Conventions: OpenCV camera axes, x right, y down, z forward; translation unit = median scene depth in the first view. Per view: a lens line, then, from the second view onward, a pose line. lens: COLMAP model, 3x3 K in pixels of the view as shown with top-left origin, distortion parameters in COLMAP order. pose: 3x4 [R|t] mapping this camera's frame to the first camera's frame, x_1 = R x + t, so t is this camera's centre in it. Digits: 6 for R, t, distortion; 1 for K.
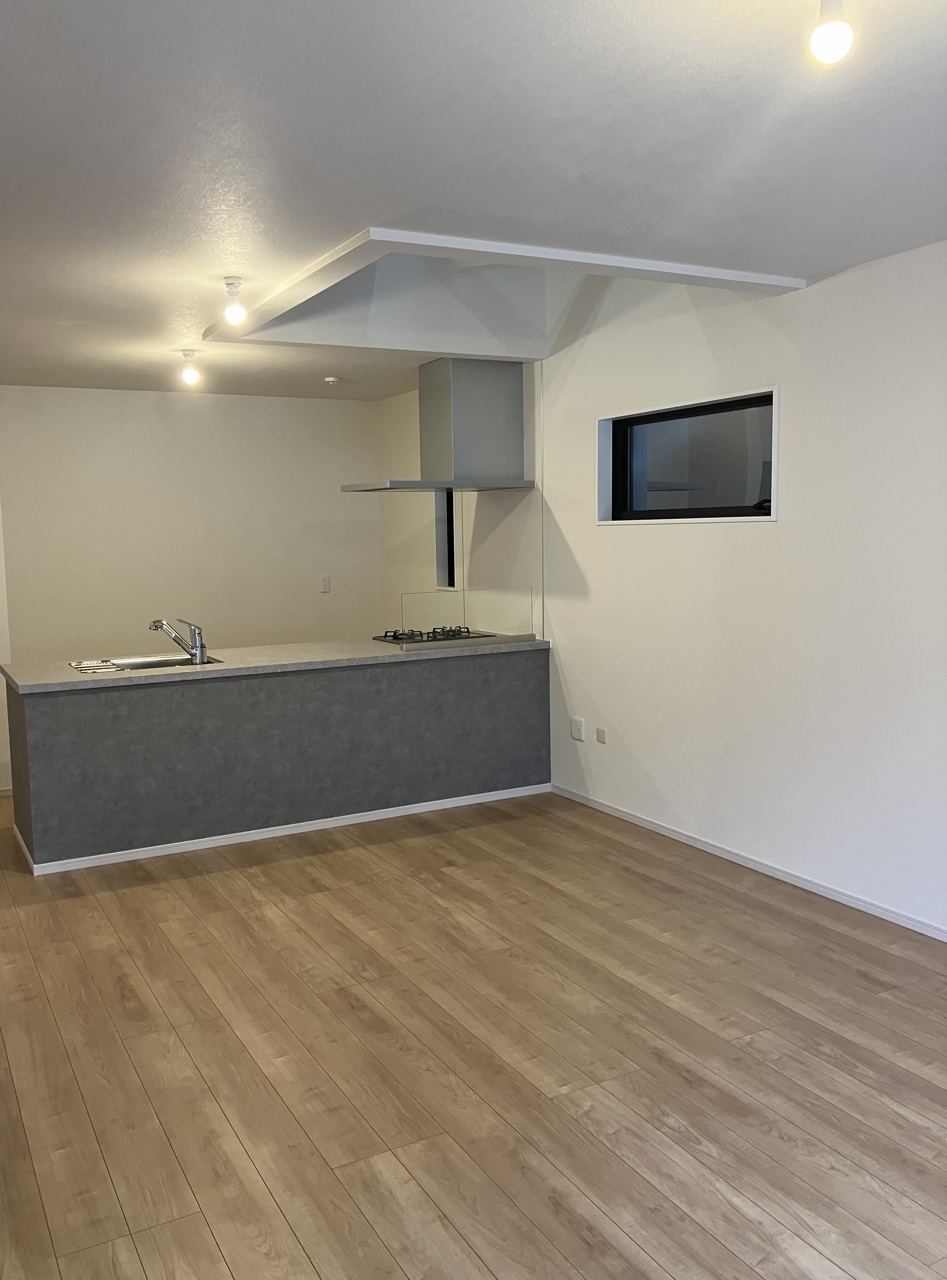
lens RADIAL K [[1069.8, 0, 469.8], [0, 1069.8, 638.0], [0, 0, 1]] dist [0.013834, 0.003638]
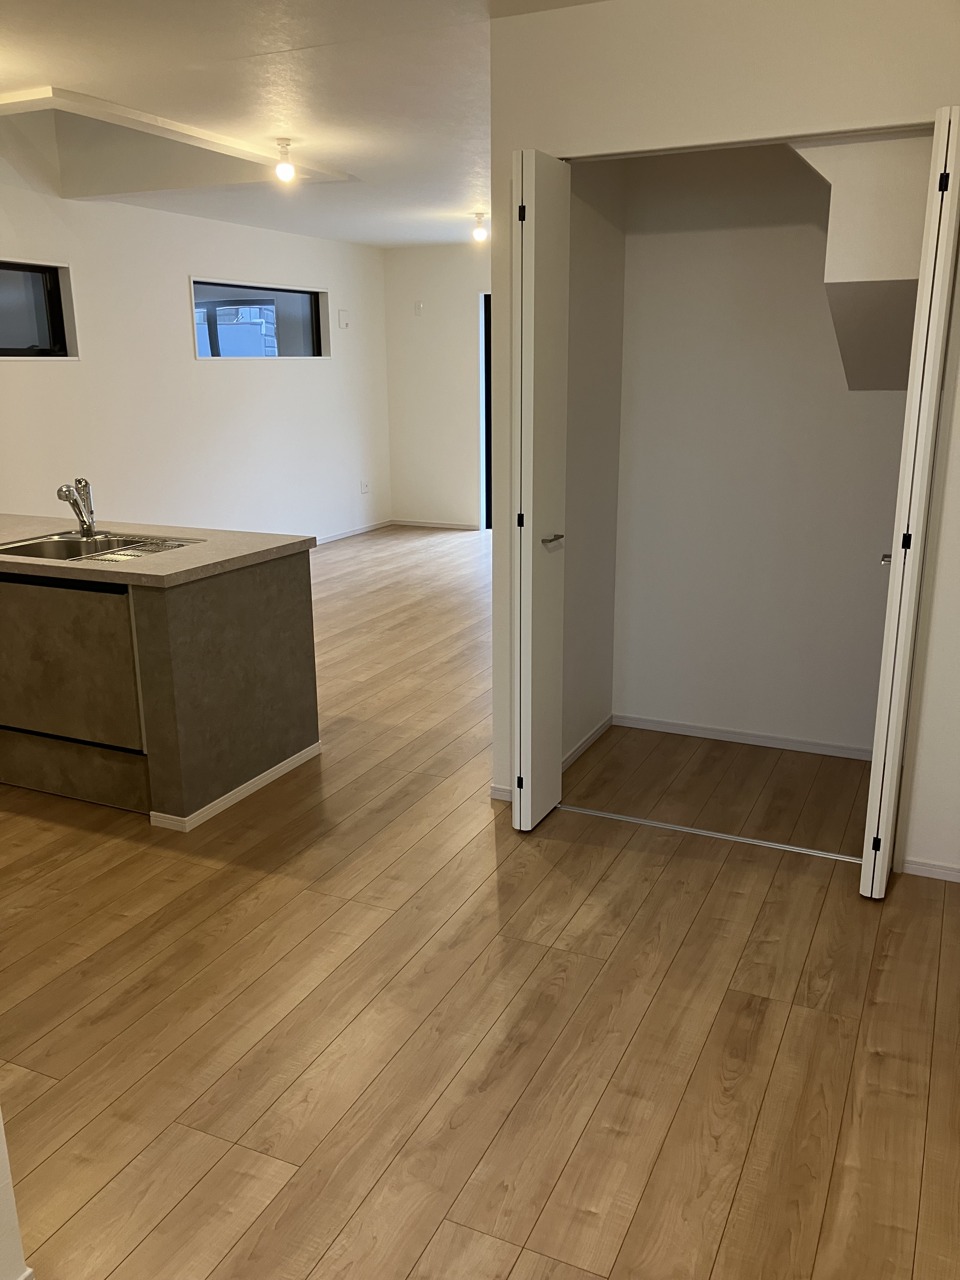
lens RADIAL K [[1054.7, 0, 488.0], [0, 1054.7, 664.0], [0, 0, 1]] dist [0.026271, -0.050137]
pose [[-0.602471, -0.195200, 0.773903, -1.286467], [0.104852, 0.941872, 0.319192, -0.125656], [-0.791224, 0.273449, -0.546983, 1.506291]]
